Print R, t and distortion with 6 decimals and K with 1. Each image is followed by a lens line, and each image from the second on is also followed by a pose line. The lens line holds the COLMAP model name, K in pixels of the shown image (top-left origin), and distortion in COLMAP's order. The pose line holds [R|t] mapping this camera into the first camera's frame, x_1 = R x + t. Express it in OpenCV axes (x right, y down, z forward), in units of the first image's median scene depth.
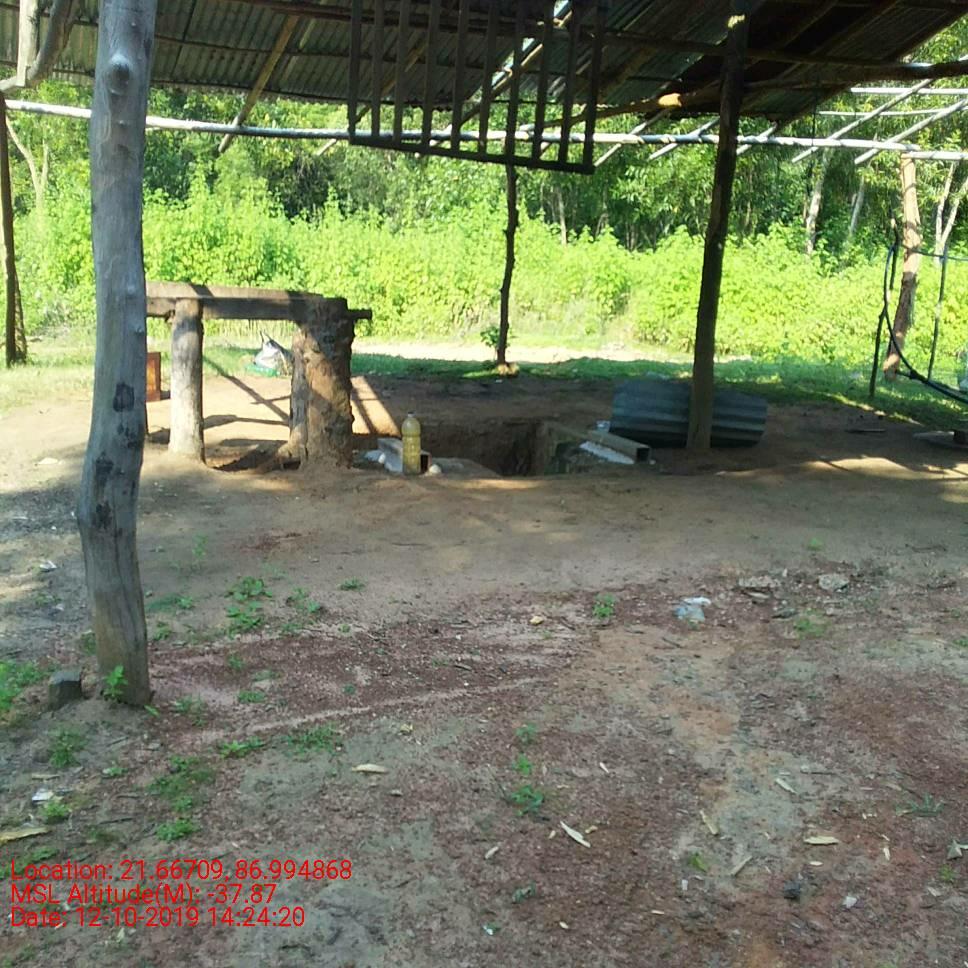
lens RADIAL K [[1215.5, 0, 469.8], [0, 1215.5, 482.1], [0, 0, 1]] dist [0.059004, -0.044937]
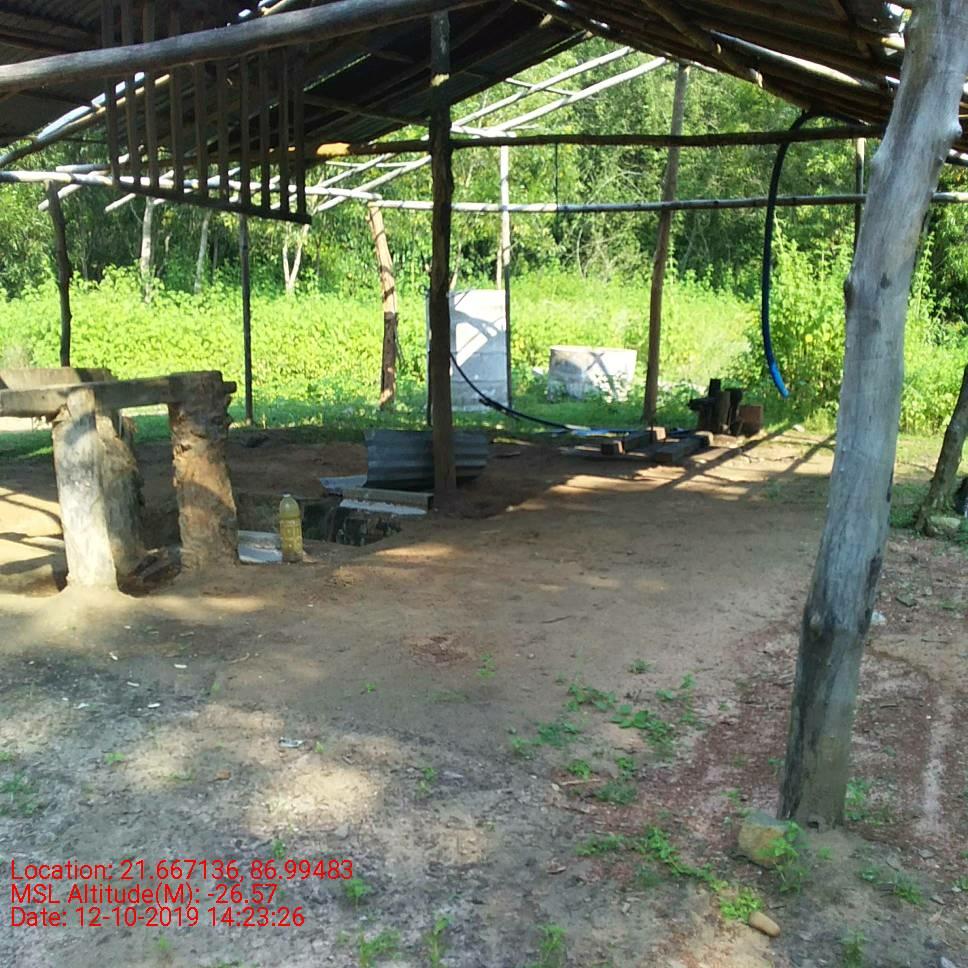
lens RADIAL K [[1215.5, 0, 469.8], [0, 1215.5, 482.1], [0, 0, 1]] dist [0.059004, -0.044937]
pose [[0.756011, -0.142083, 0.638952, -0.444098], [0.161160, 0.986511, 0.028684, -0.059546], [-0.634409, 0.081288, 0.768711, 0.199329]]
